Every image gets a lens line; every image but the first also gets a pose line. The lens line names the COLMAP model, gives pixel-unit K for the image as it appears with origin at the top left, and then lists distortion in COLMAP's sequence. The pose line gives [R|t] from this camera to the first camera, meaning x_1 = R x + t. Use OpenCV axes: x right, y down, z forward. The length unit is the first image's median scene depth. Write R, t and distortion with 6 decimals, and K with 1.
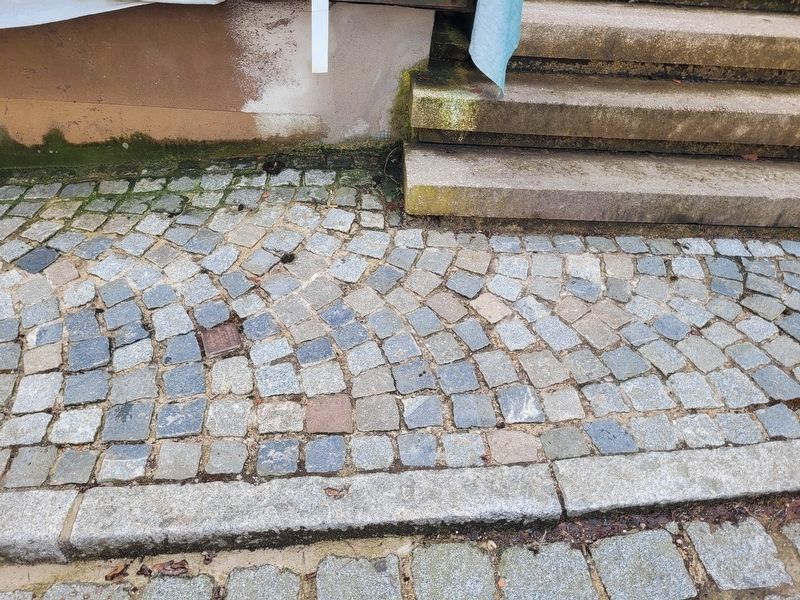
lens RADIAL K [[598.5, 0, 411.9], [0, 598.5, 284.5], [0, 0, 1]] dist [0.061342, -0.048172]
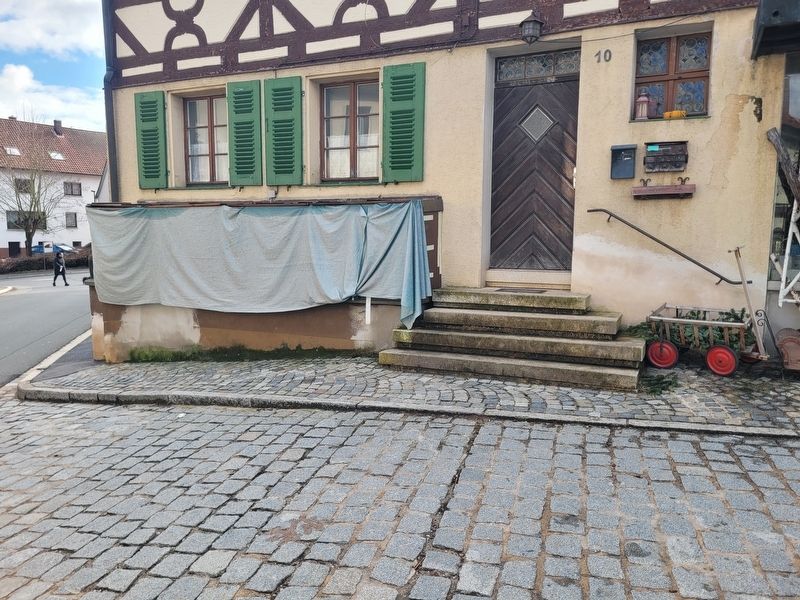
lens RADIAL K [[598.5, 0, 411.9], [0, 598.5, 284.5], [0, 0, 1]] dist [0.061342, -0.048172]
pose [[0.881953, -0.039878, -0.469646, 1.531014], [-0.243013, 0.815295, -0.525585, 1.076704], [0.403860, 0.577672, 0.709361, -1.265839]]
